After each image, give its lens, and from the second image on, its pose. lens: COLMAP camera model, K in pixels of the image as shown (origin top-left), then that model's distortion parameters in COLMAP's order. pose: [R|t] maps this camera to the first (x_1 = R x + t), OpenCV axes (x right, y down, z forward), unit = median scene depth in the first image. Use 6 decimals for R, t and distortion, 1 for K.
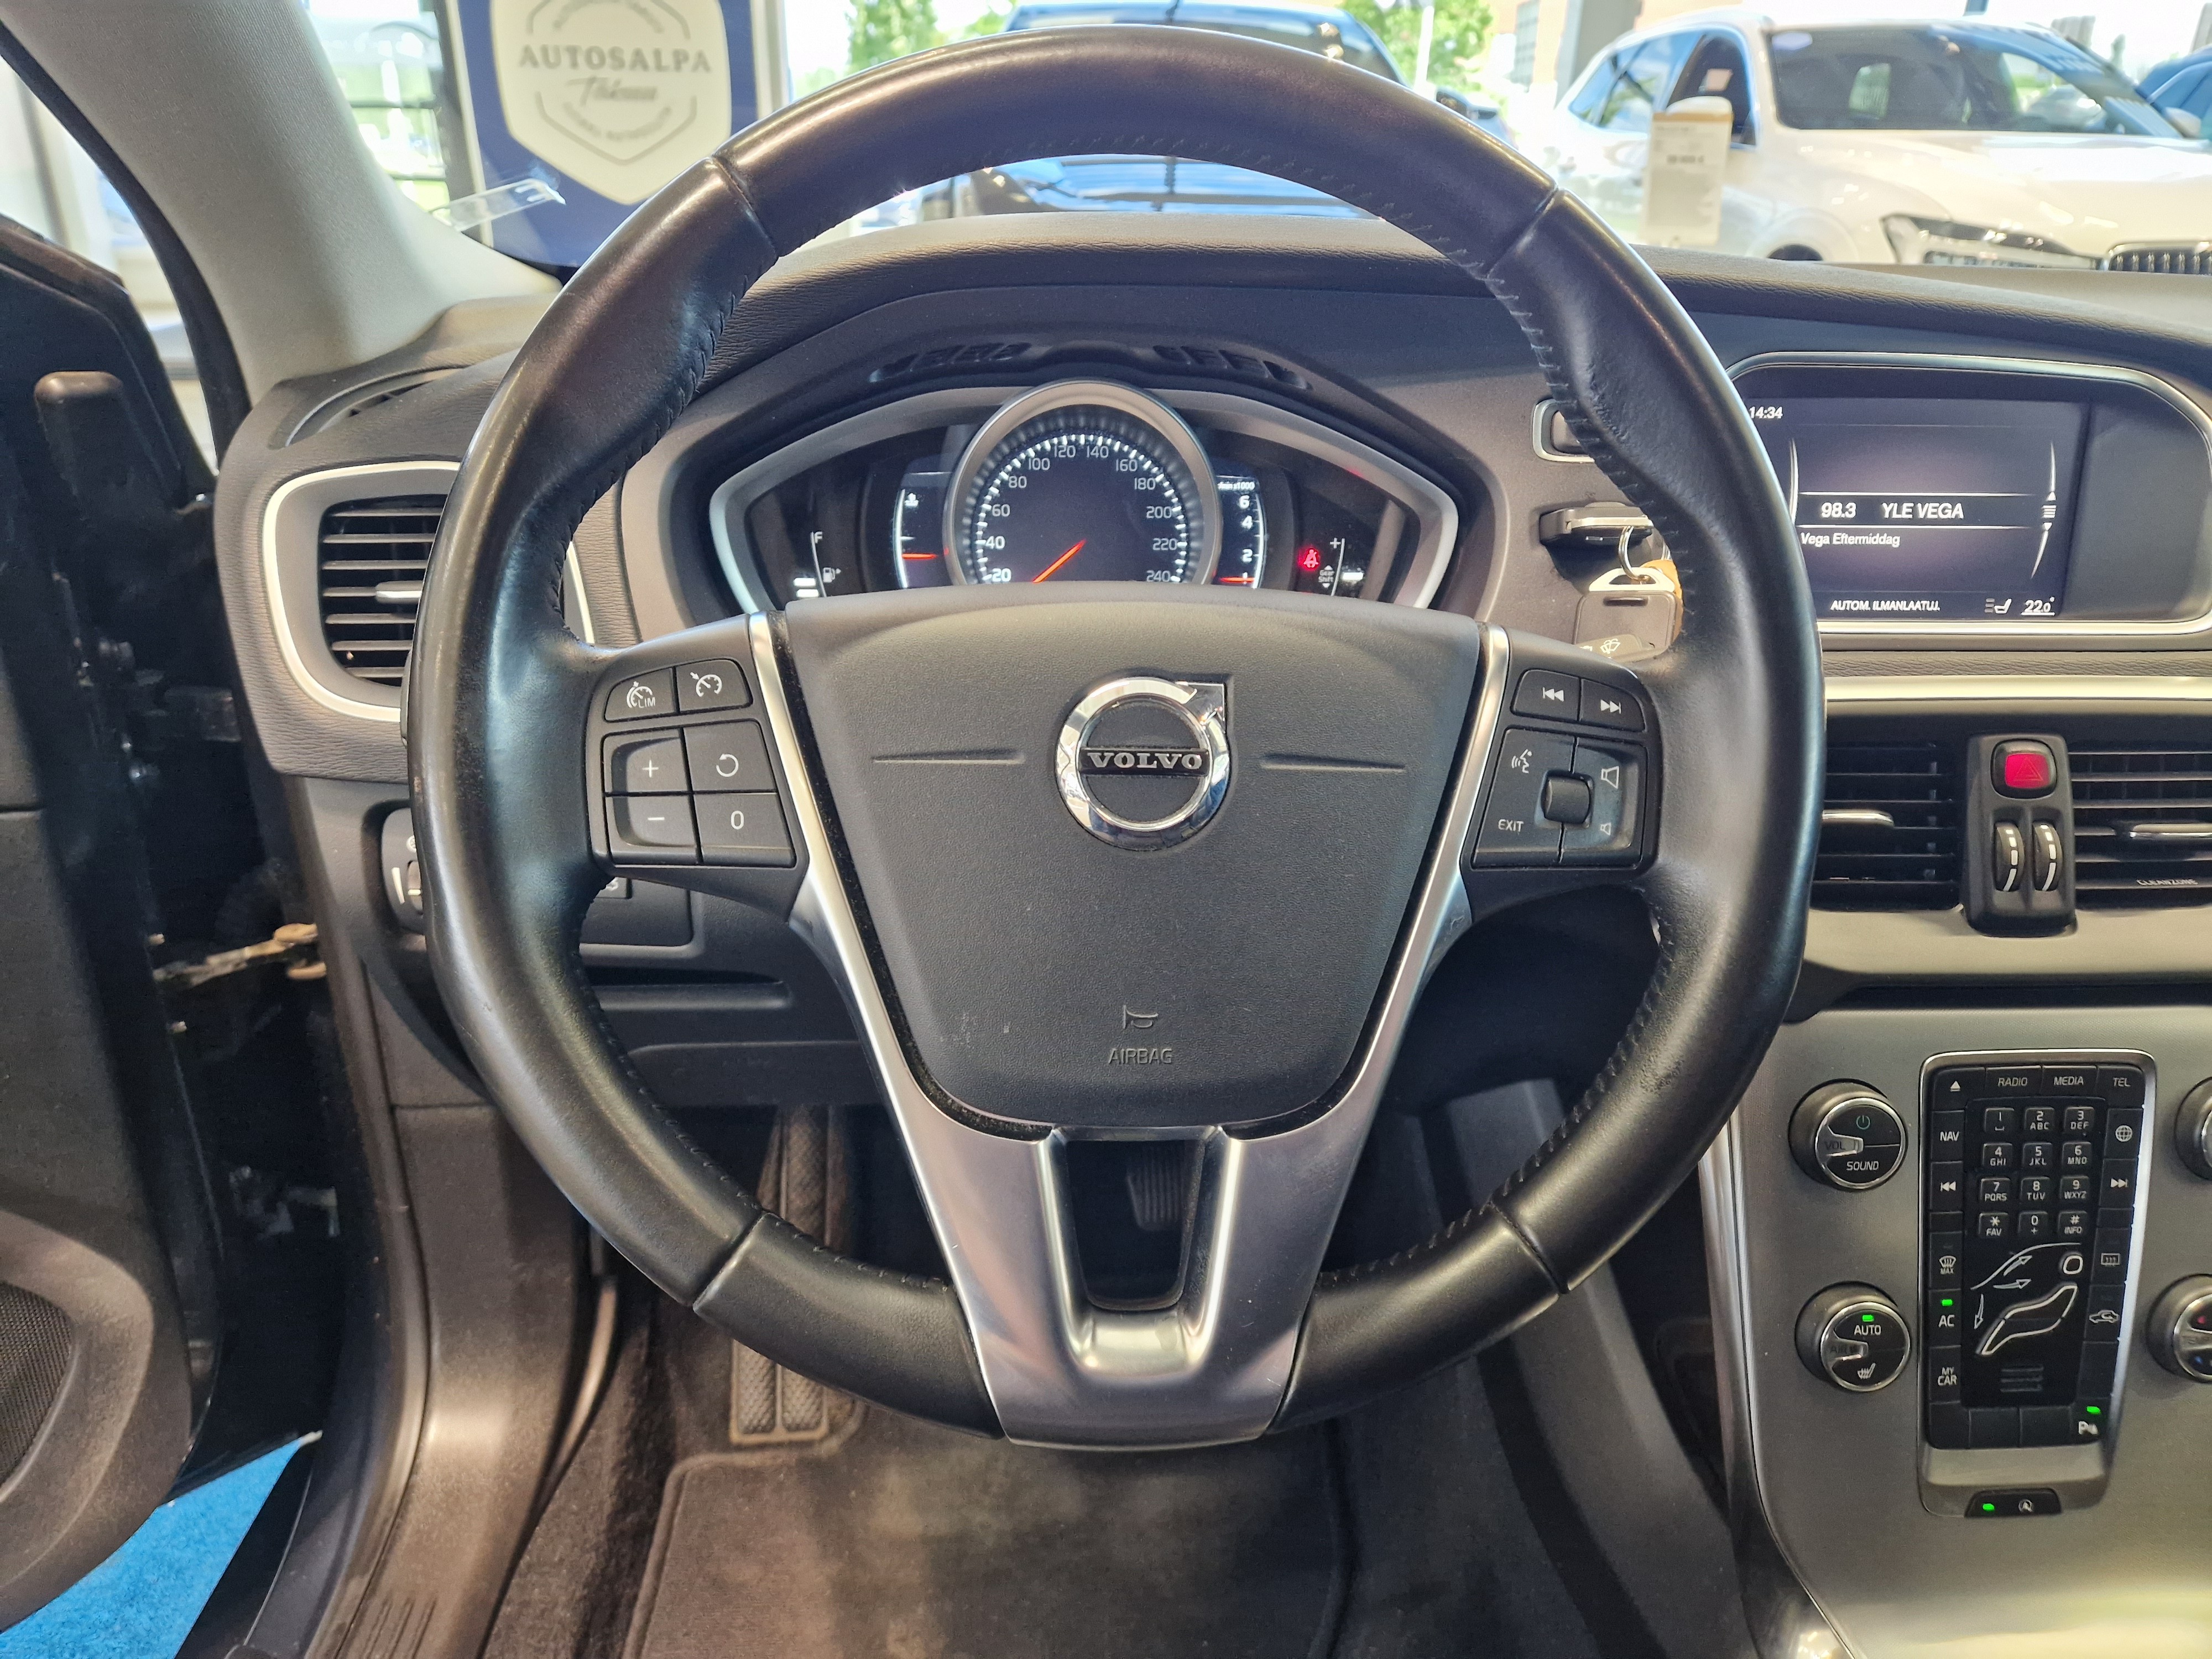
lens RADIAL K [[1500.3, 0, 1108.9], [0, 1500.3, 837.3], [0, 0, 1]] dist [0.086717, -0.071804]
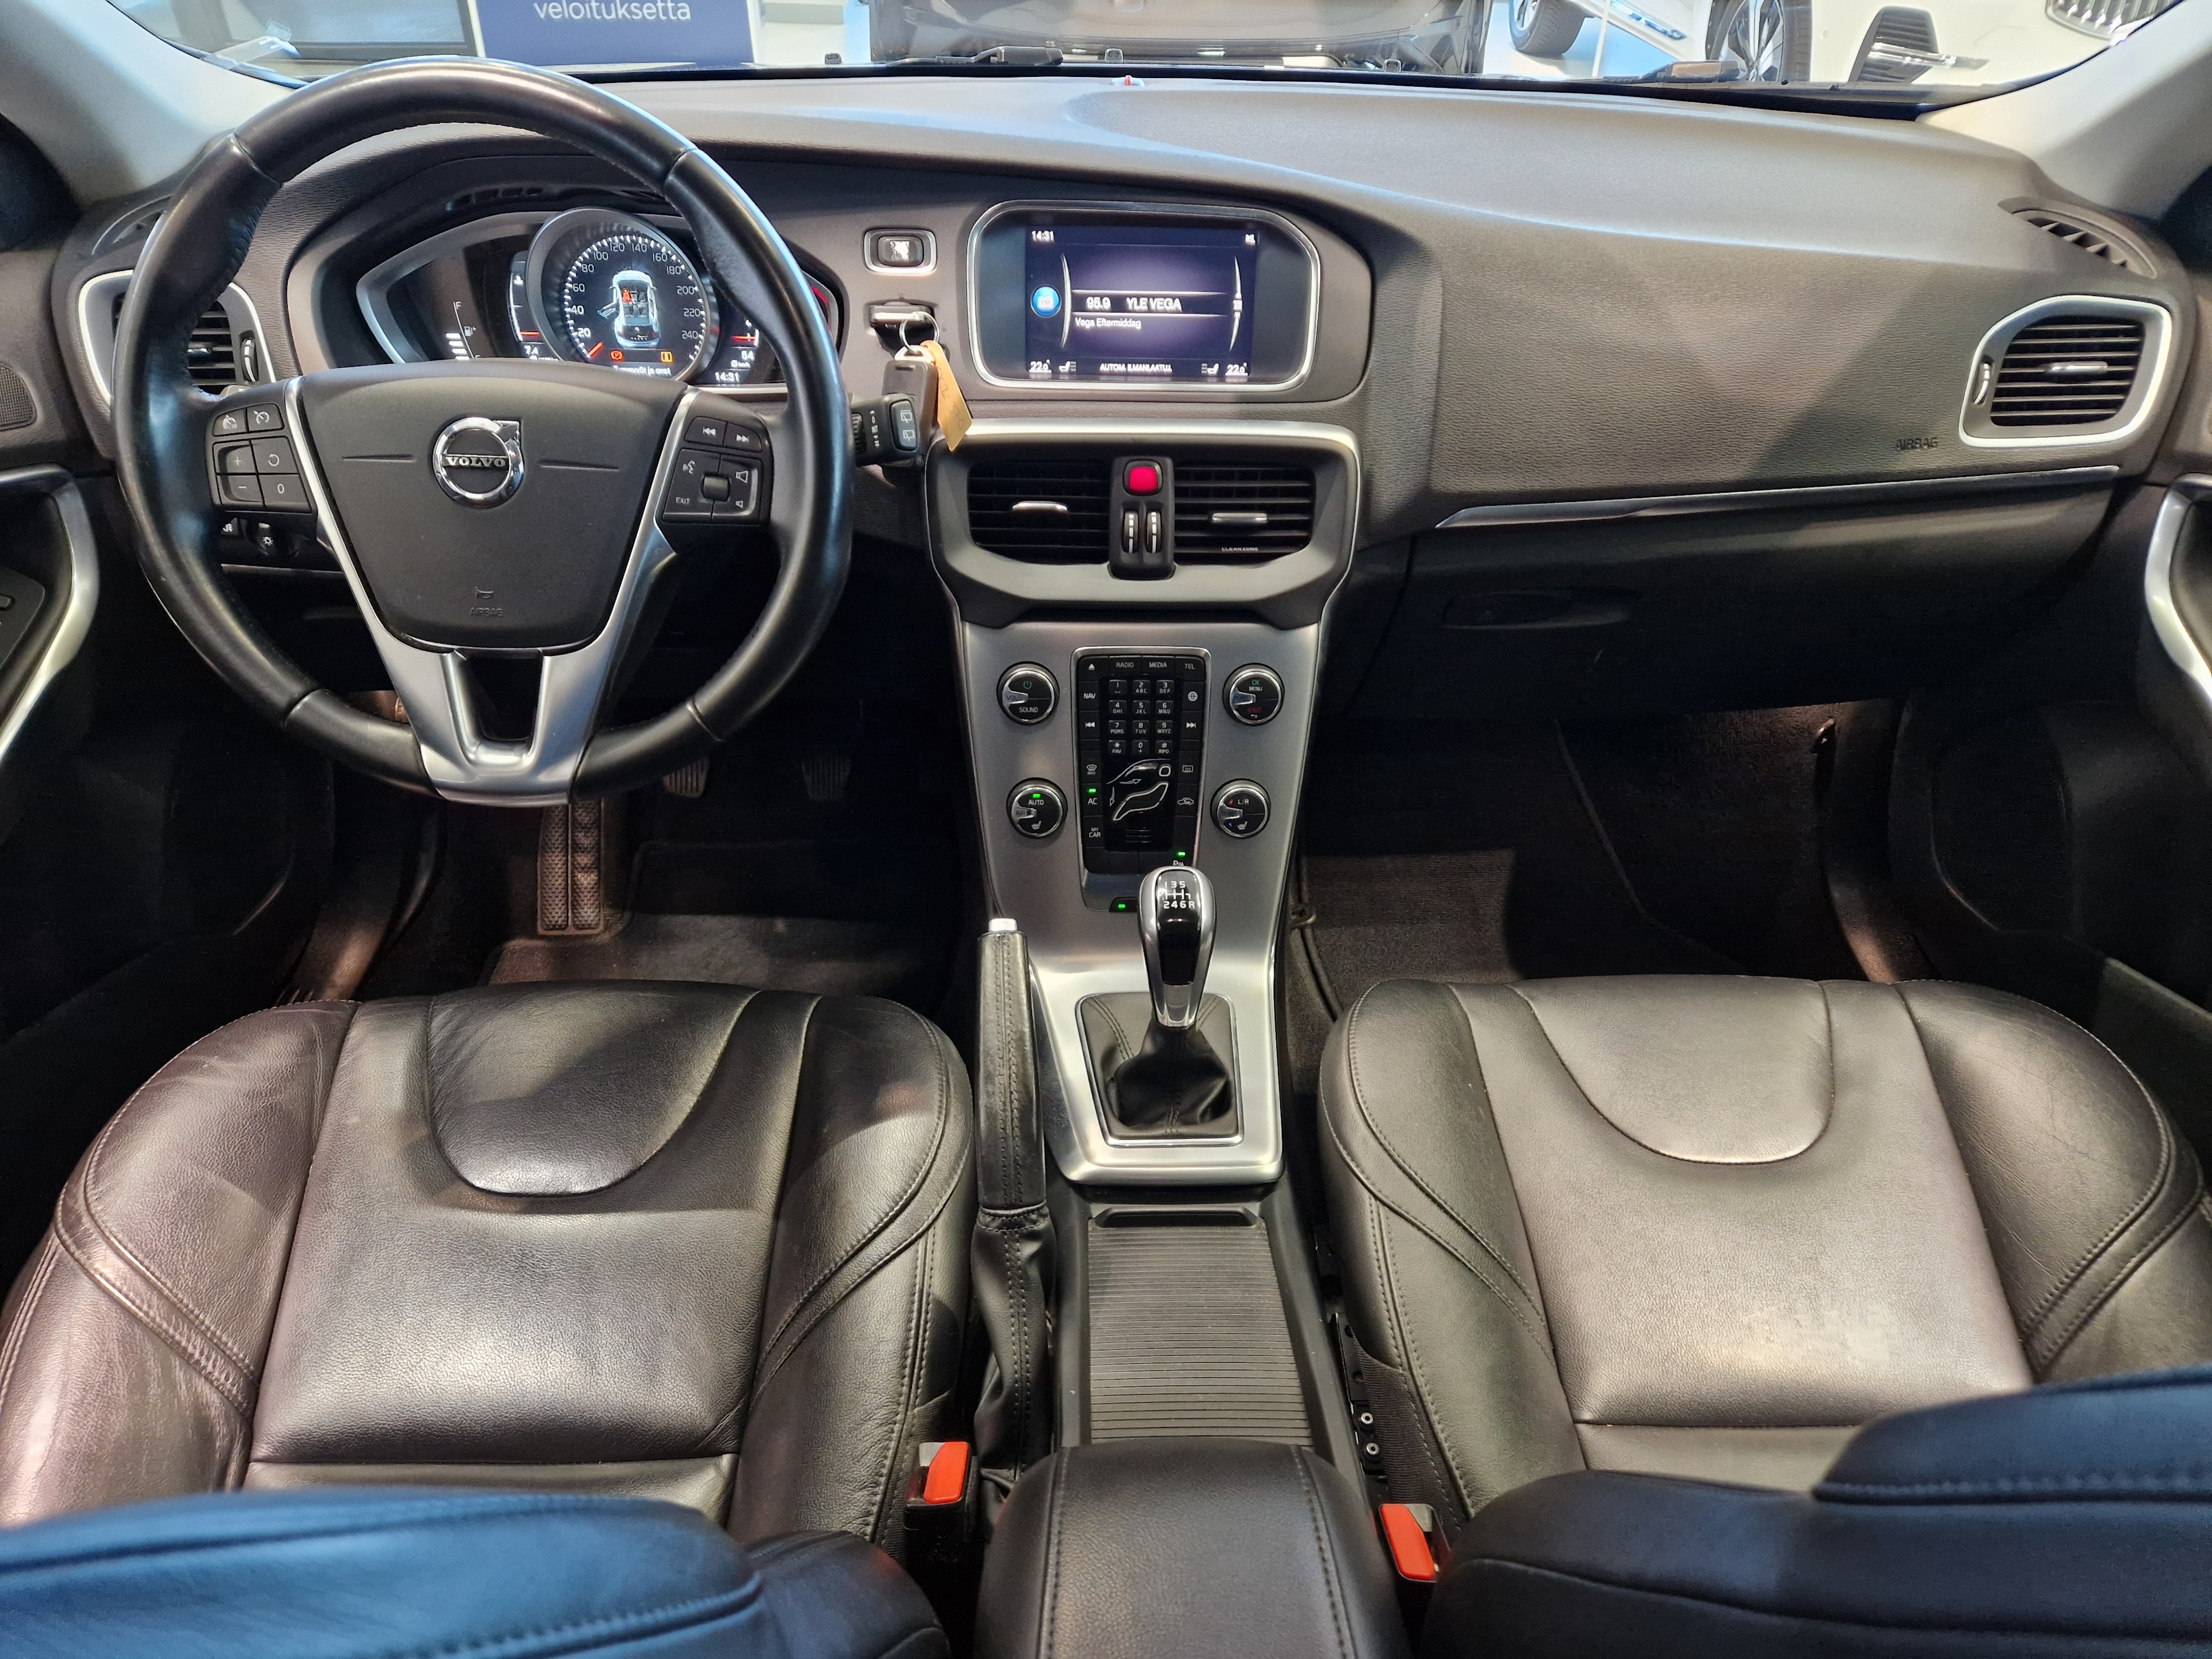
lens RADIAL K [[1501.0, 0, 1106.1], [0, 1501.0, 865.0], [0, 0, 1]] dist [0.095461, -0.089267]
pose [[0.998868, 0.023292, -0.041474, 0.626273], [-0.014134, 0.977862, 0.208771, 0.024620], [0.045418, -0.207949, 0.977085, -0.697105]]
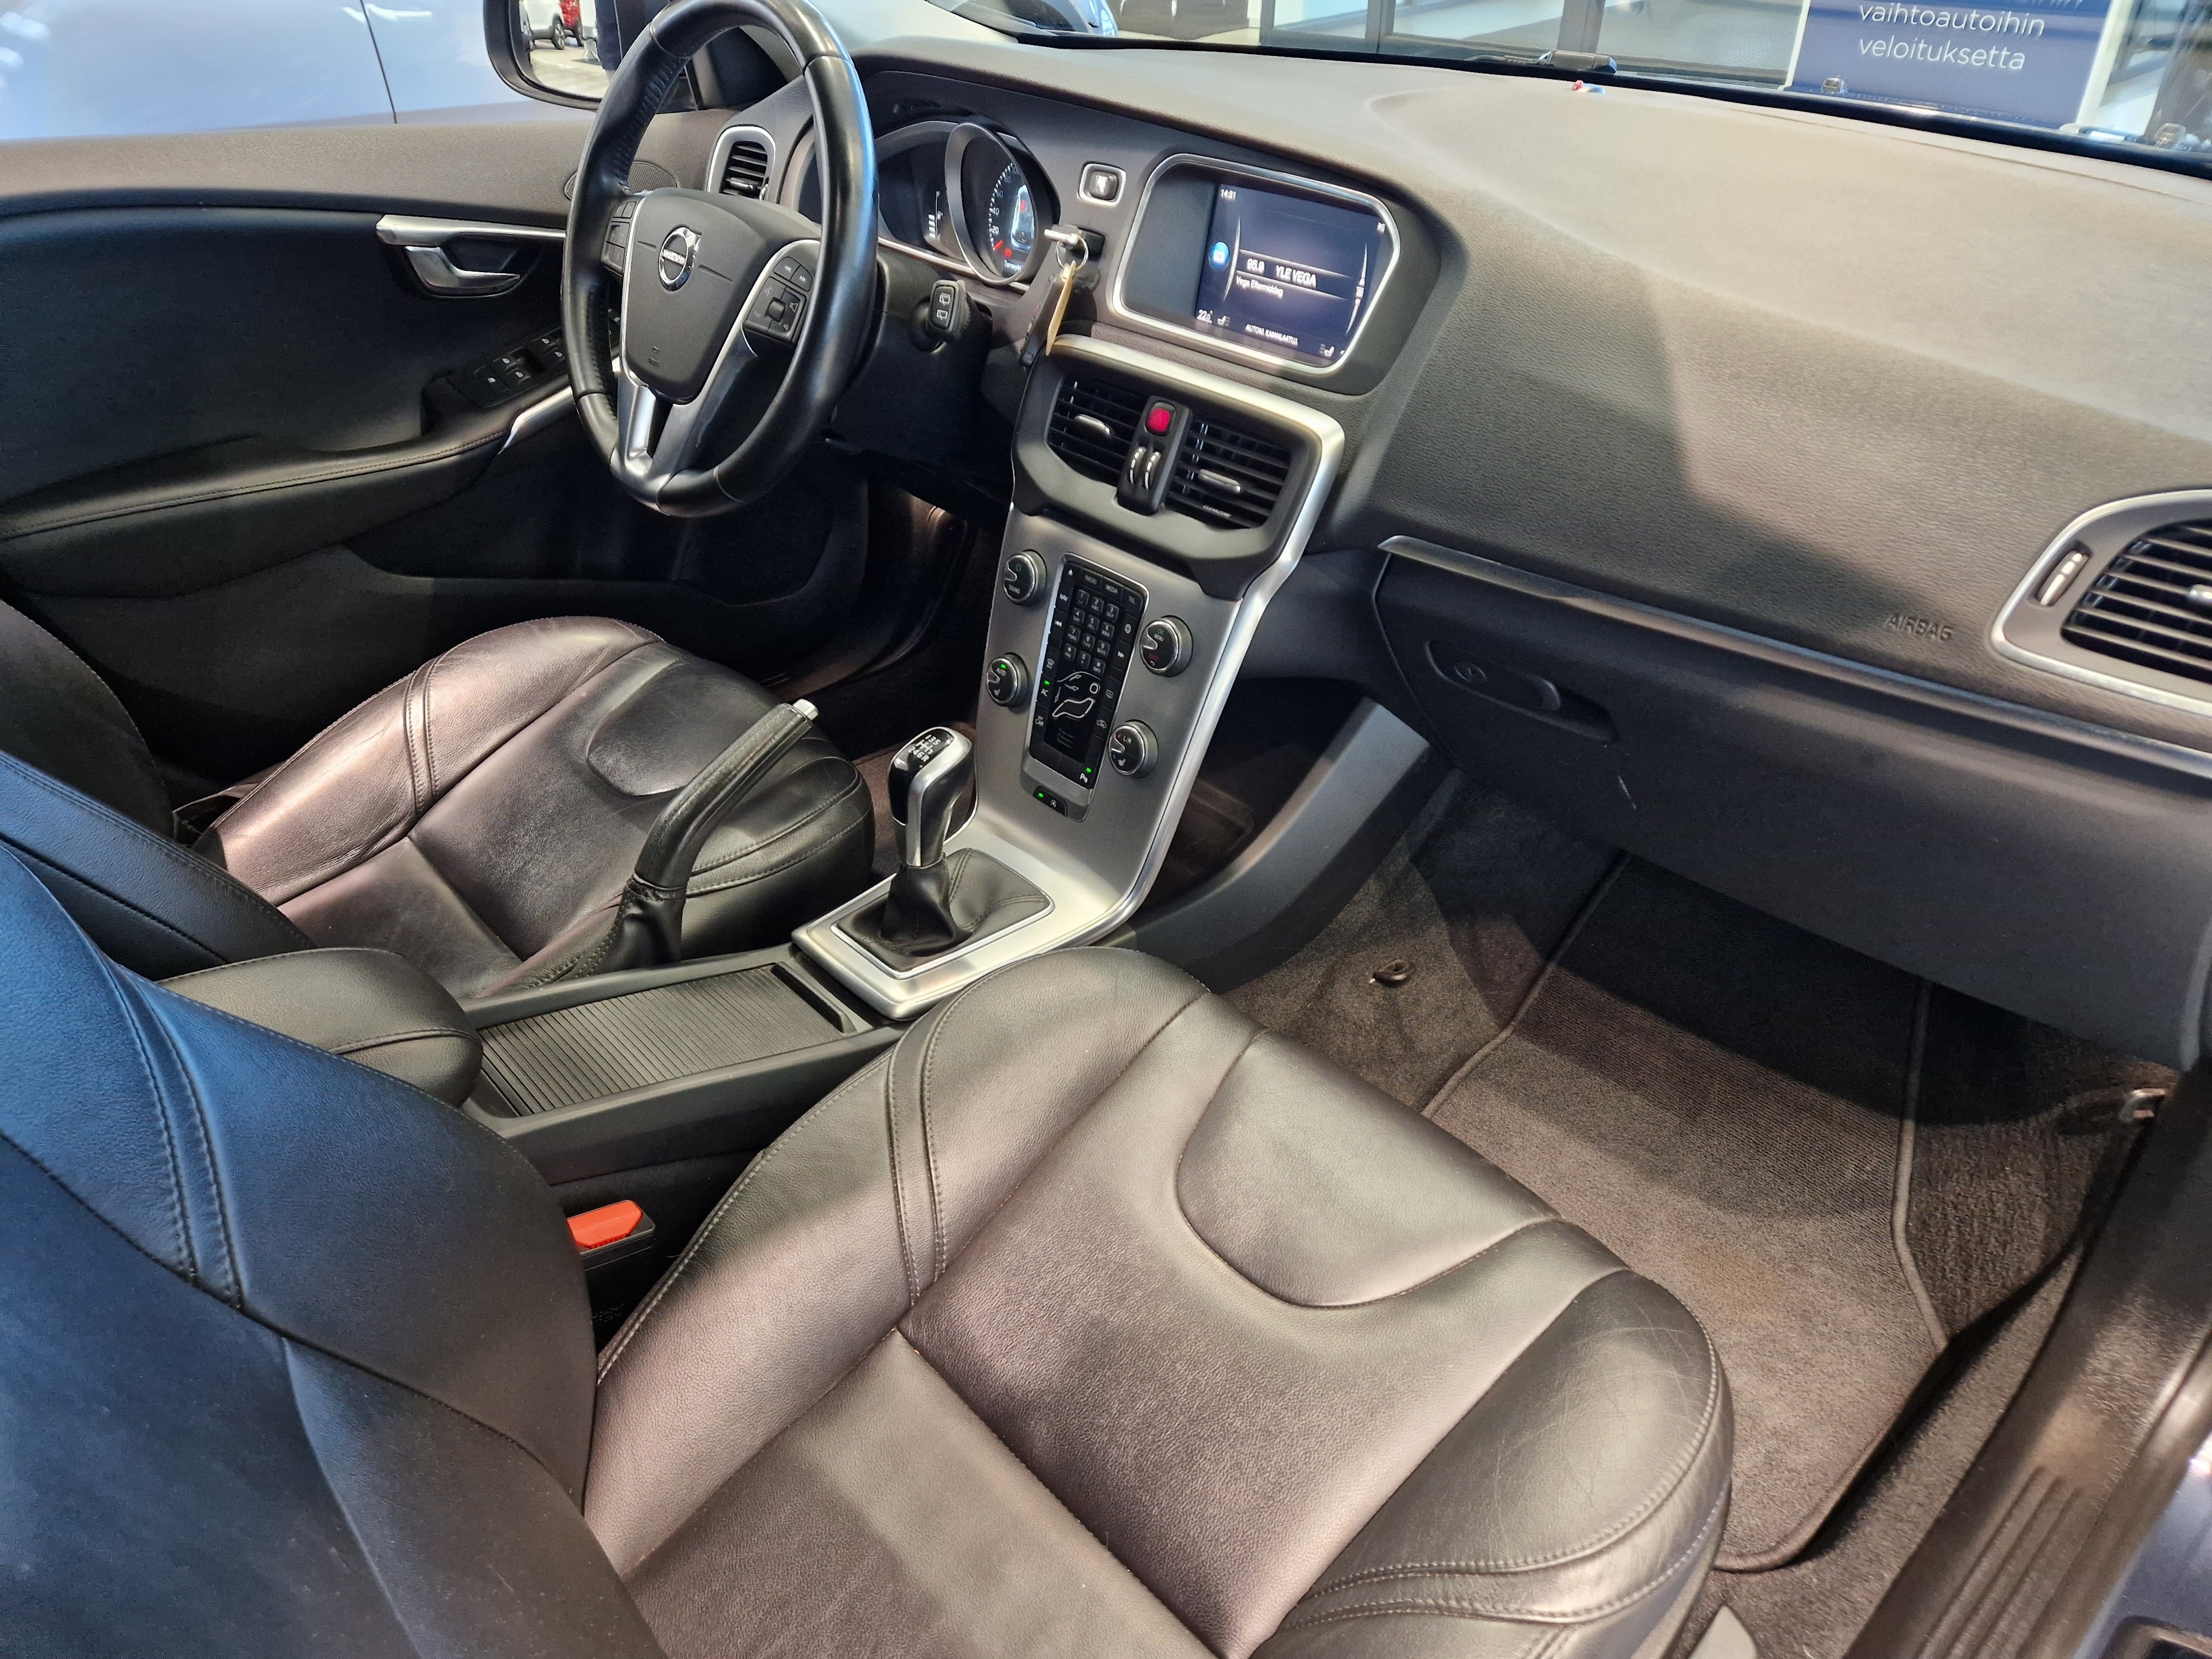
lens RADIAL K [[1484.5, 0, 1082.5], [0, 1484.5, 886.7], [0, 0, 1]] dist [0.051359, -0.002546]
pose [[0.613657, 0.441941, -0.654304, 1.900069], [-0.302576, 0.897044, 0.322117, -0.087243], [0.729296, 0.000307, 0.684198, -0.259197]]
